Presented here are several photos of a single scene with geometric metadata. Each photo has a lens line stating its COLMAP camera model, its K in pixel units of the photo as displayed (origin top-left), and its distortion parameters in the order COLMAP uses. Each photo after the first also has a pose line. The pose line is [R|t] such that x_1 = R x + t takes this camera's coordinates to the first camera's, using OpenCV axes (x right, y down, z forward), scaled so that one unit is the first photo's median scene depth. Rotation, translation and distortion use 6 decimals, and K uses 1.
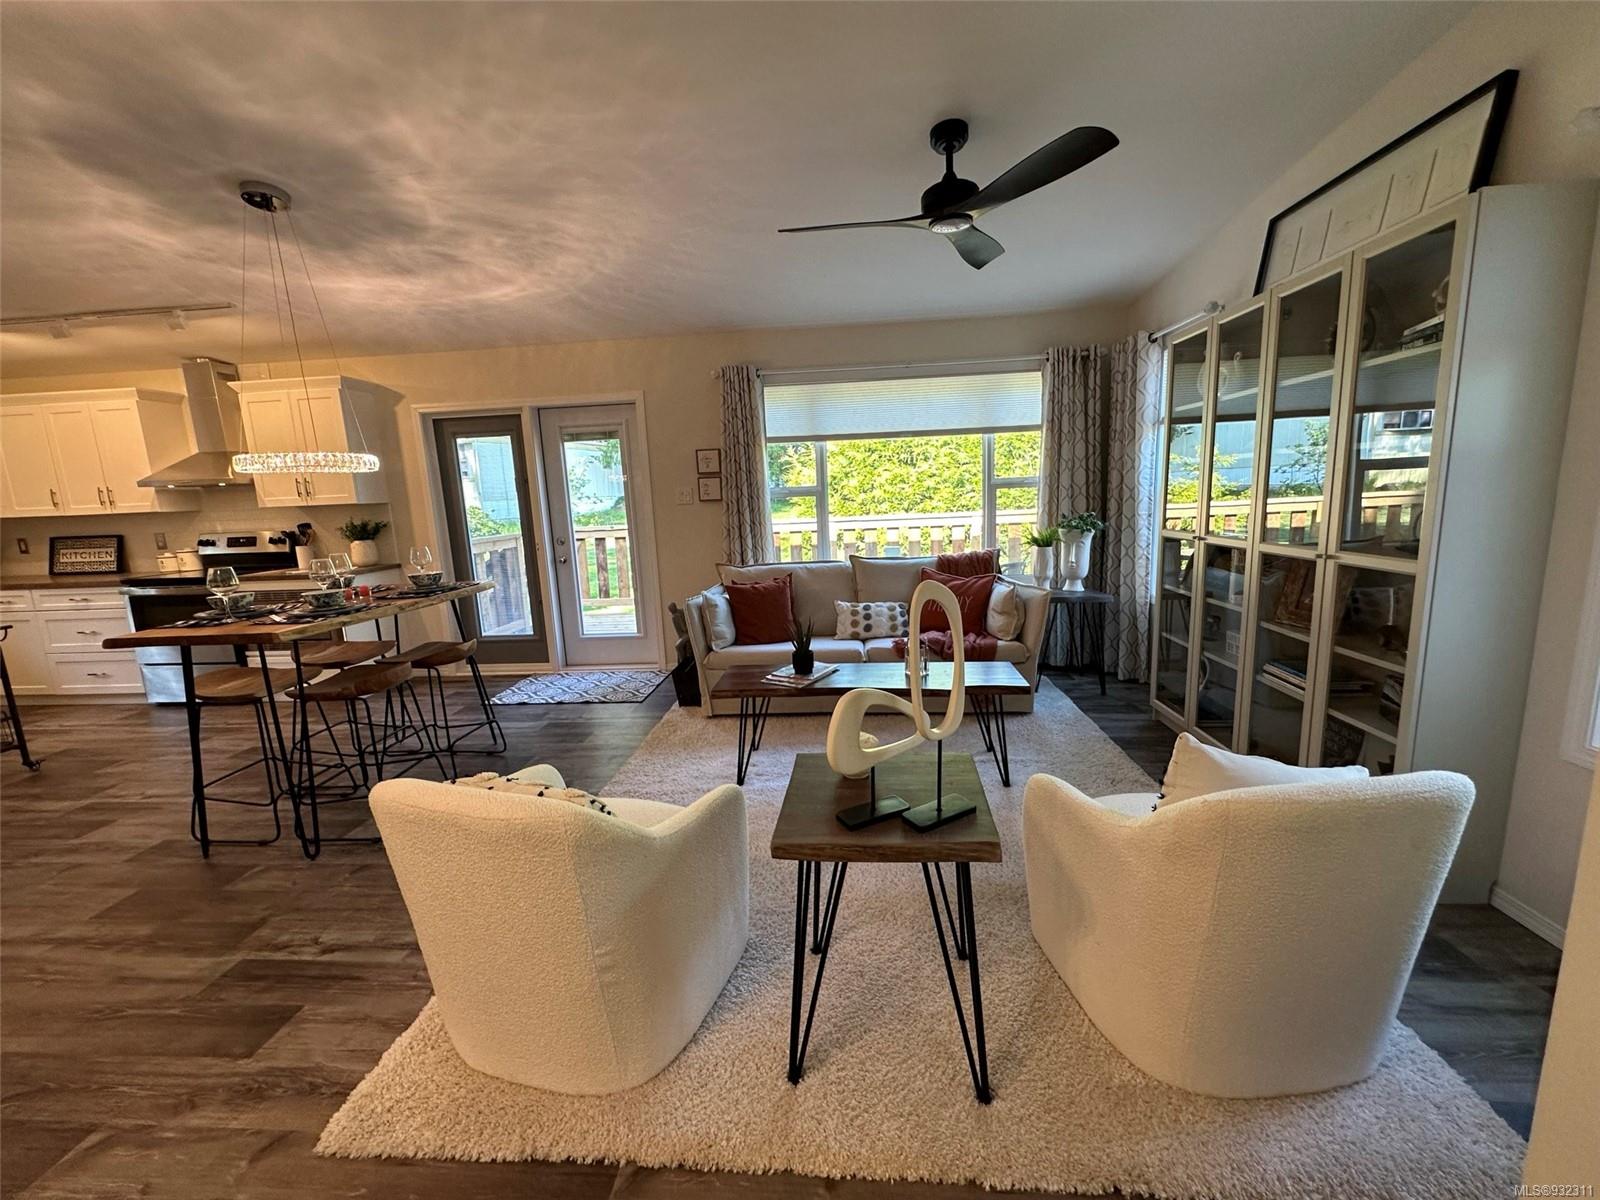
lens RADIAL K [[637.0, 0, 801.2], [0, 637.0, 600.0], [0, 0, 1]] dist [-0.001985, -0.000099]
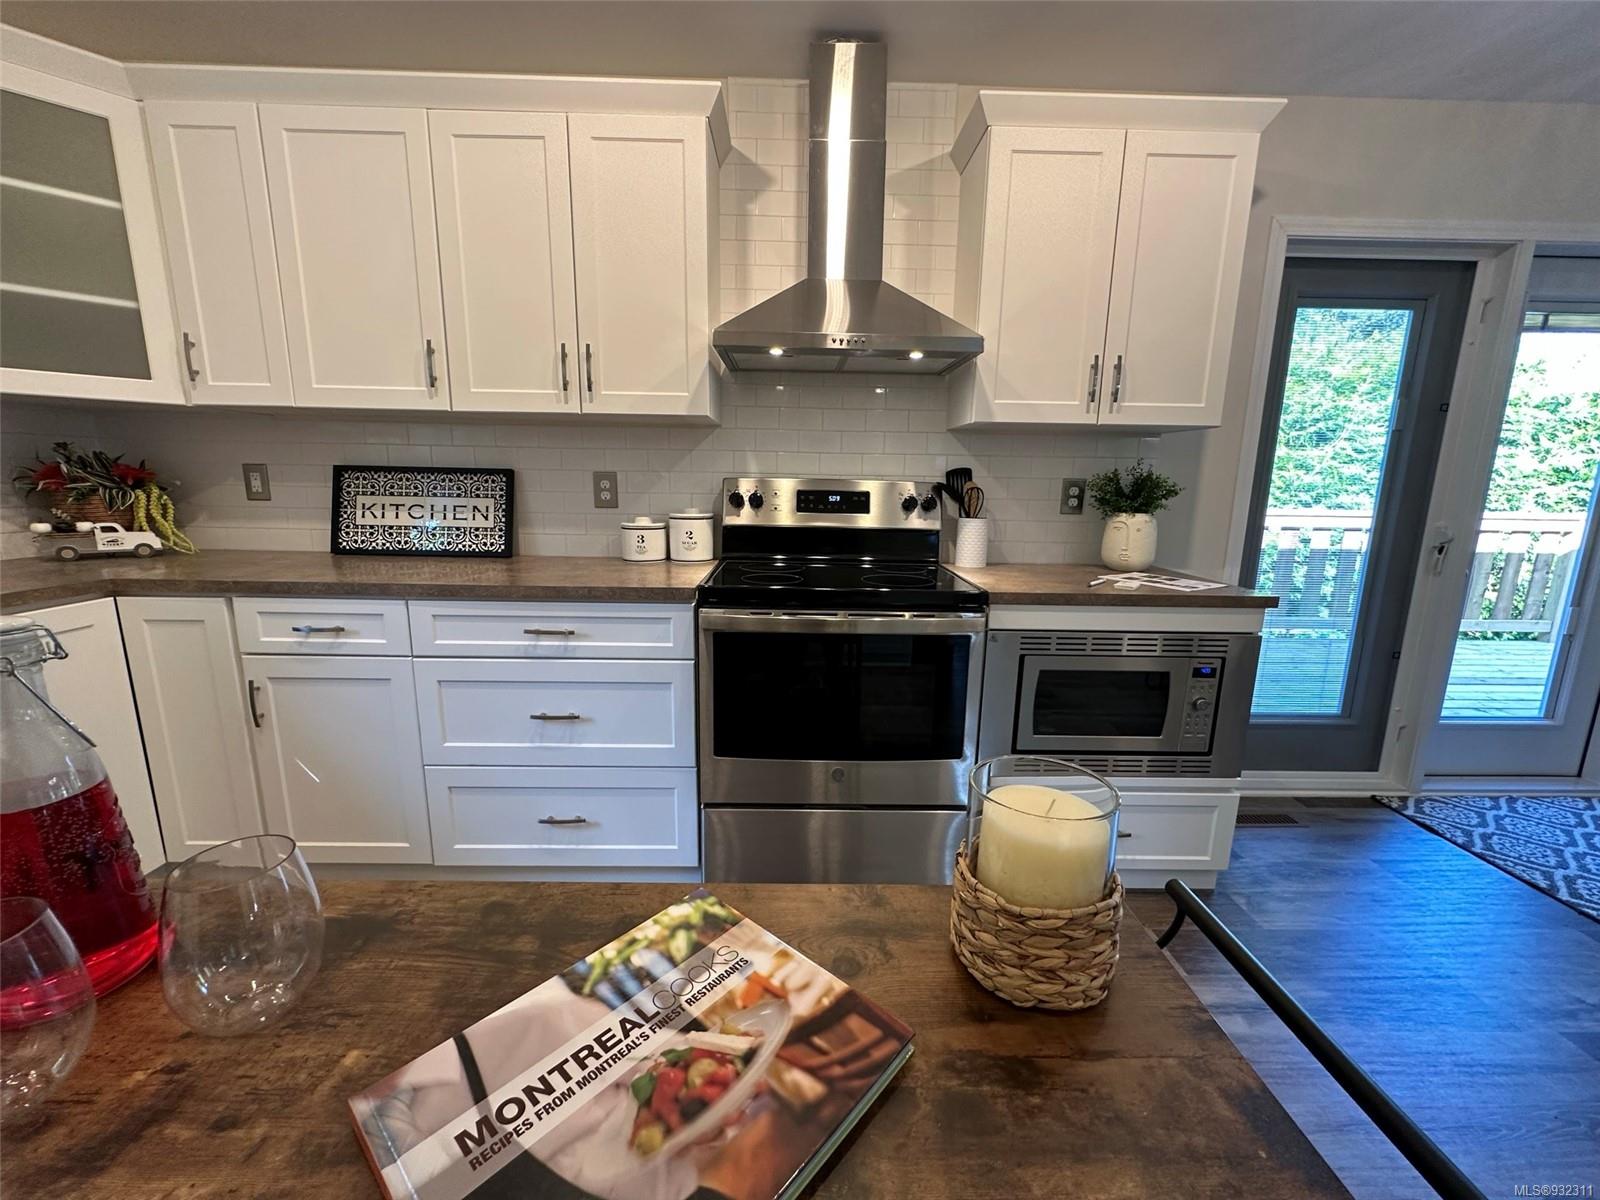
lens RADIAL K [[637.0, 0, 800.2], [0, 637.0, 598.5], [0, 0, 1]] dist [-0.001985, -0.000099]
pose [[0.994611, 0.039821, 0.095727, -1.053424], [-0.041538, 0.999009, 0.016011, -0.033493], [-0.094994, -0.019901, 0.995279, 0.626951]]
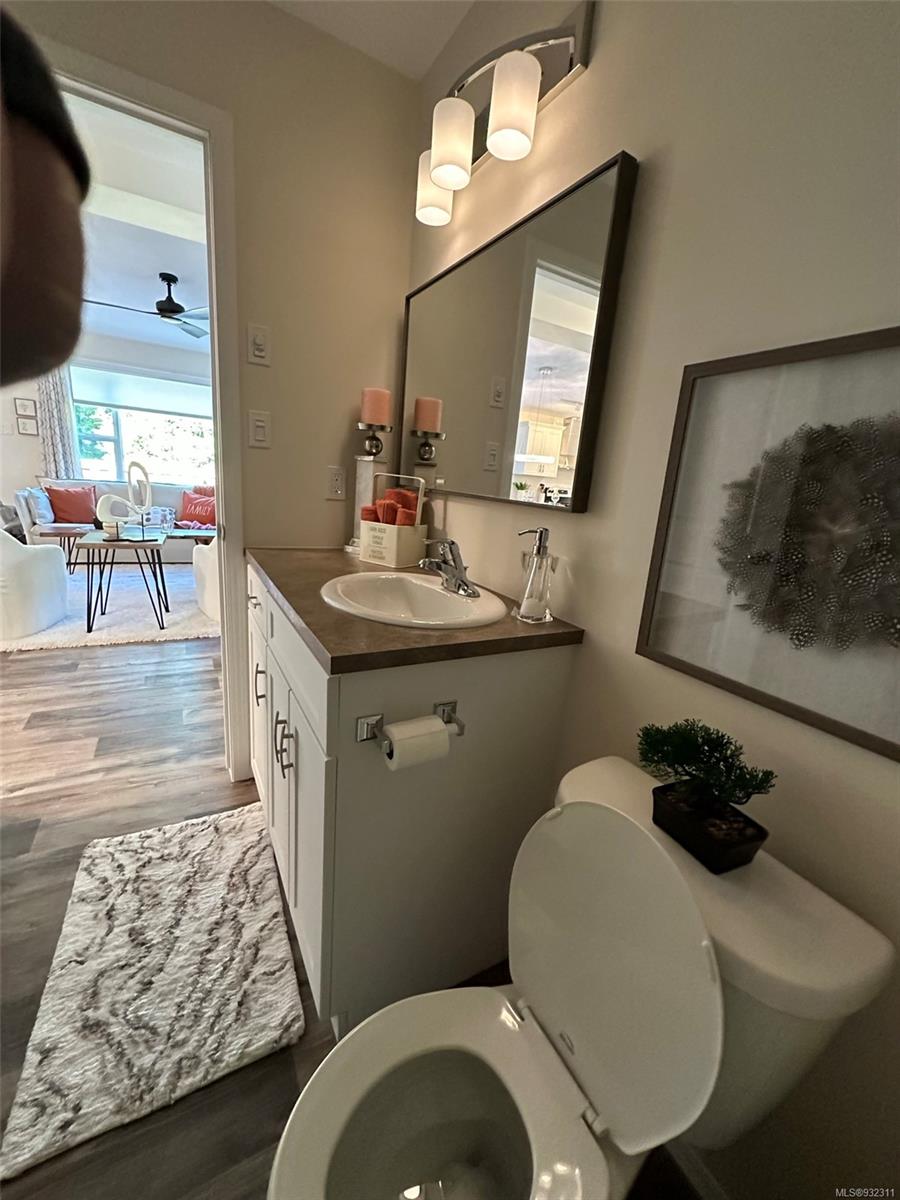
lens RADIAL K [[477.7, 0, 446.8], [0, 477.7, 599.7], [0, 0, 1]] dist [-0.001985, -0.000099]
pose [[0.830055, -0.026781, 0.557037, 0.043128], [-0.022989, 0.996354, 0.082159, 0.125250], [-0.557207, -0.081002, 0.826413, -0.546915]]
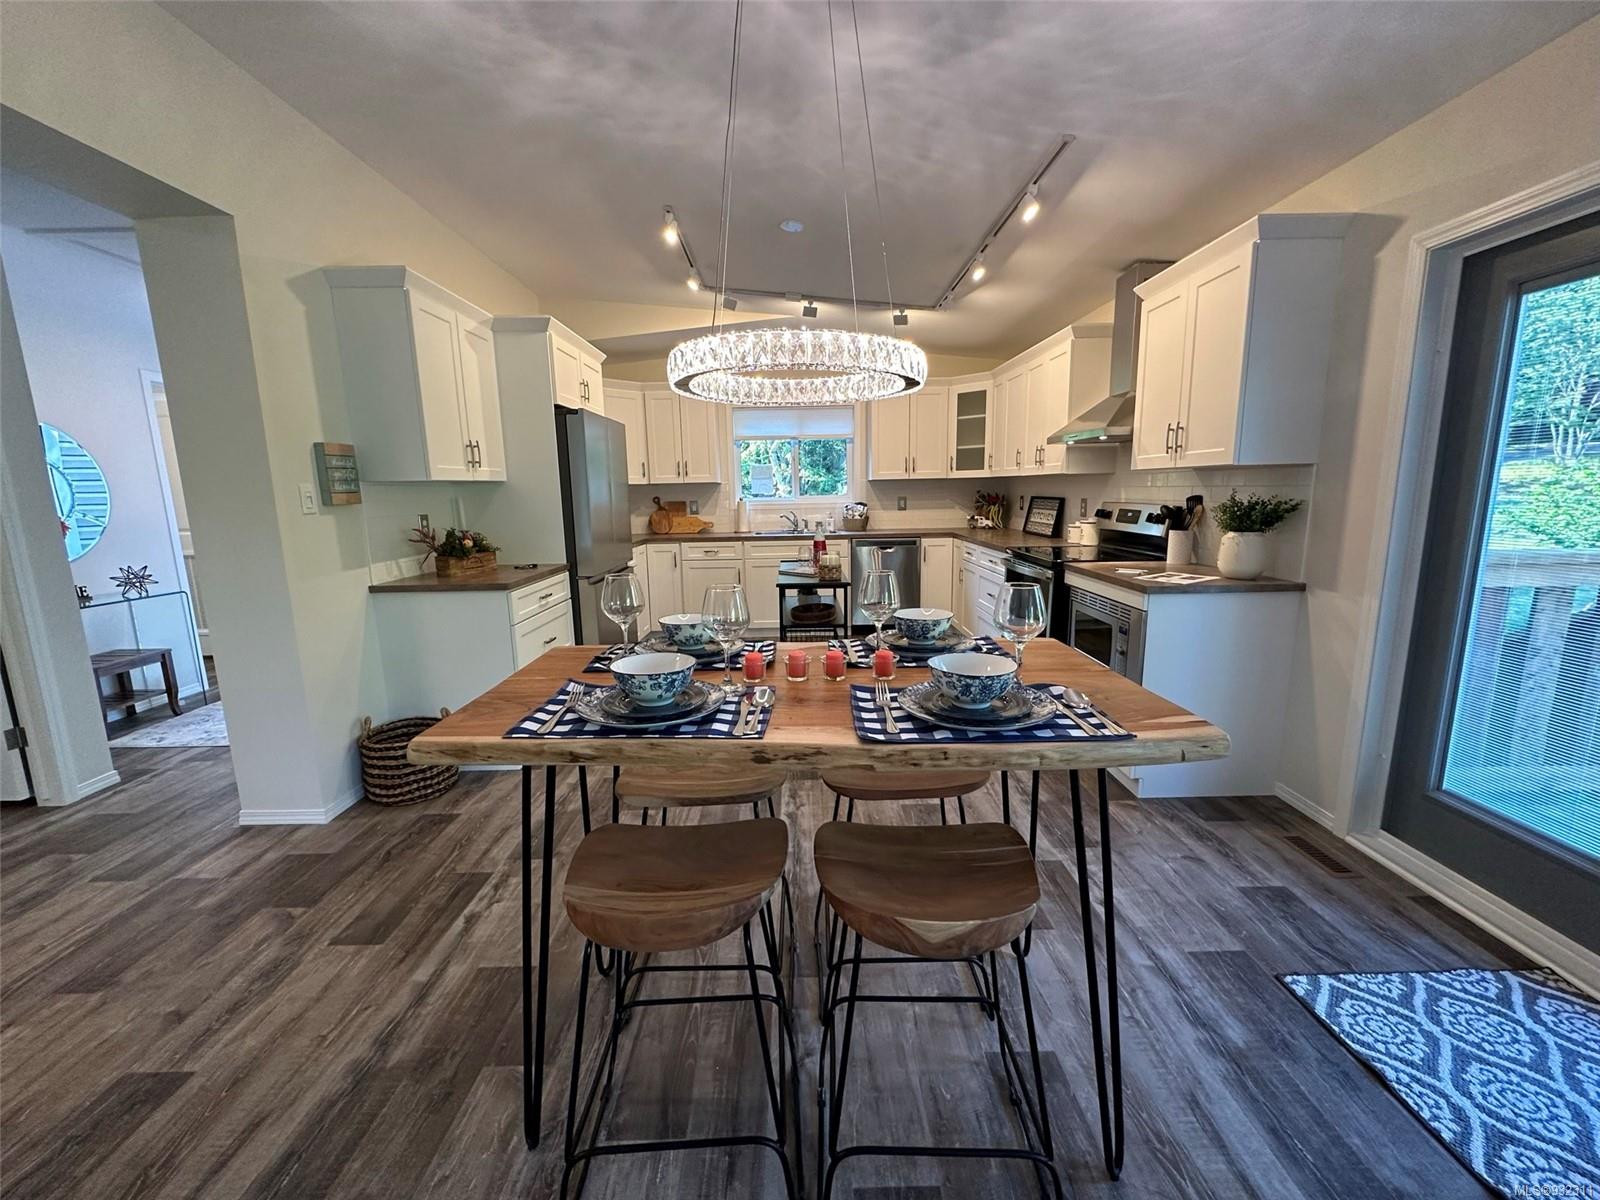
lens RADIAL K [[637.0, 0, 800.3], [0, 637.0, 601.3], [0, 0, 1]] dist [-0.001985, -0.000099]
pose [[0.085332, 0.211865, -0.973566, -0.186065], [-0.152525, 0.968391, 0.197370, -0.093226], [0.984609, 0.131651, 0.114950, 0.615354]]
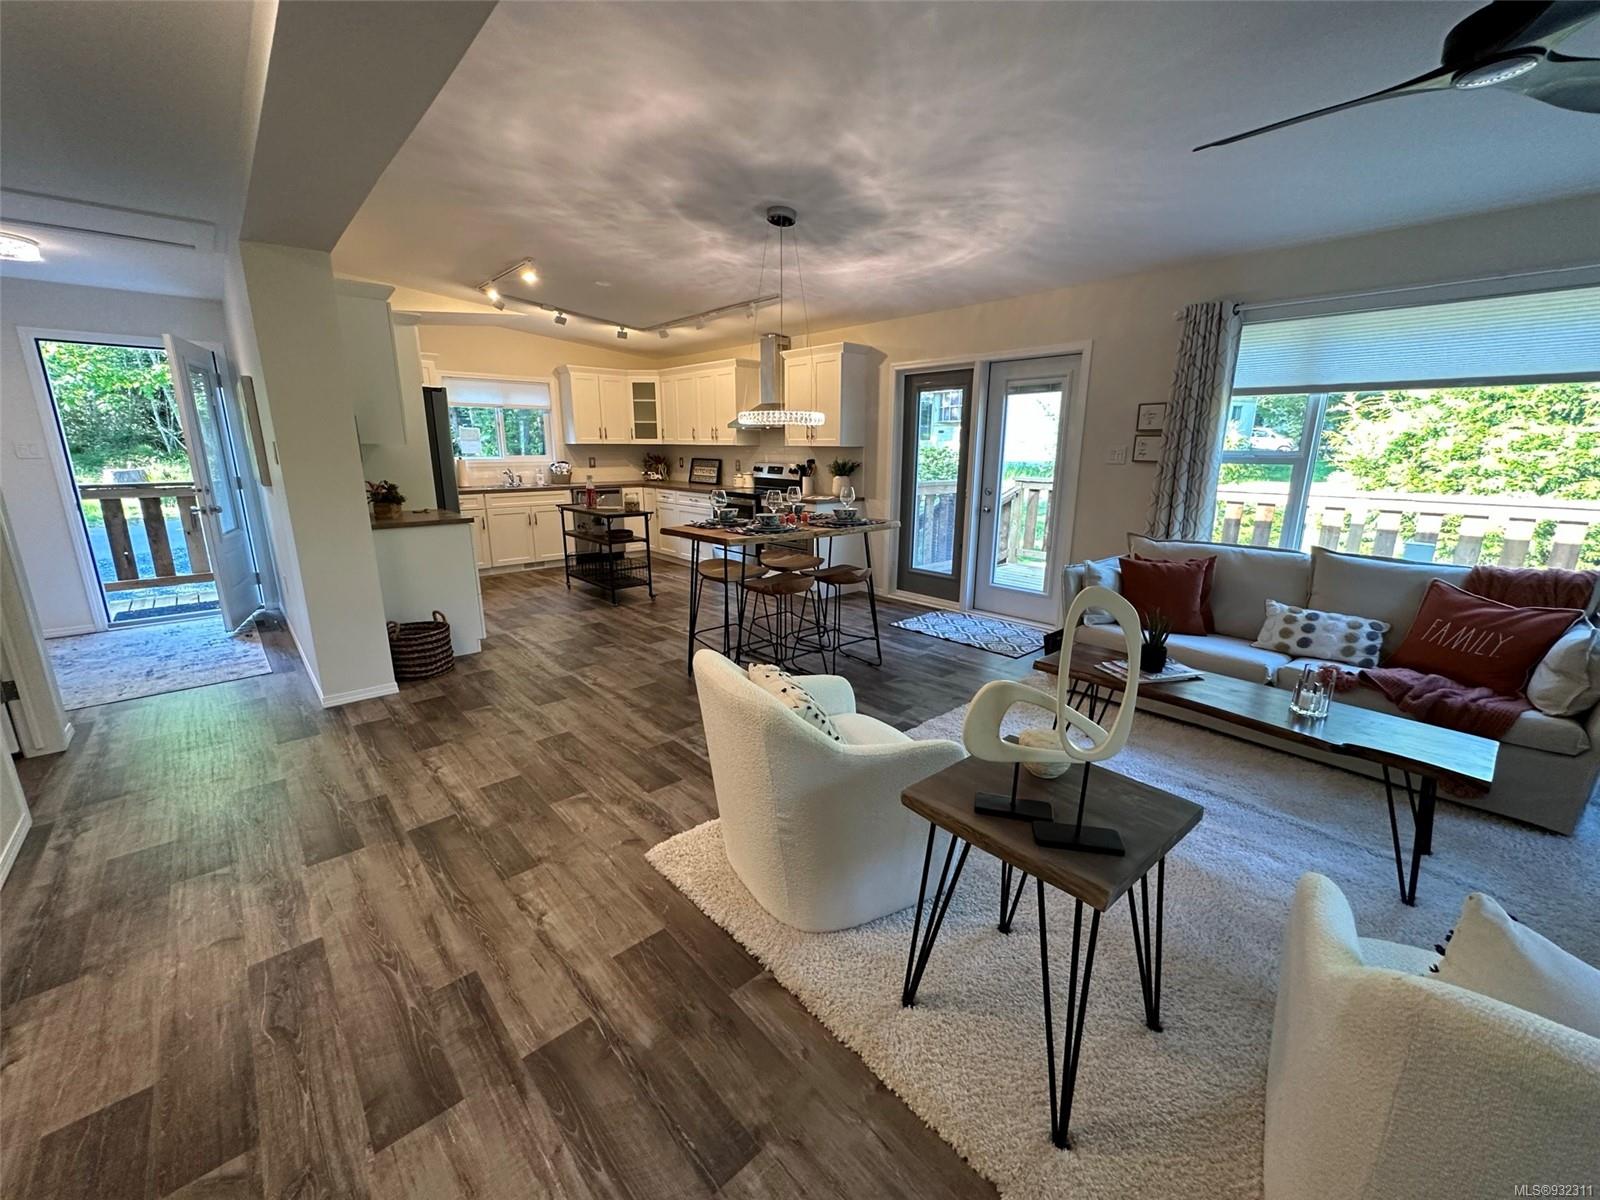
lens RADIAL K [[637.0, 0, 801.7], [0, 637.0, 600.7], [0, 0, 1]] dist [-0.001985, -0.000099]
pose [[0.724686, 0.207123, -0.657214, 0.143527], [-0.150099, 0.978303, 0.142807, -0.022340], [0.672533, -0.004842, 0.740051, 0.016878]]
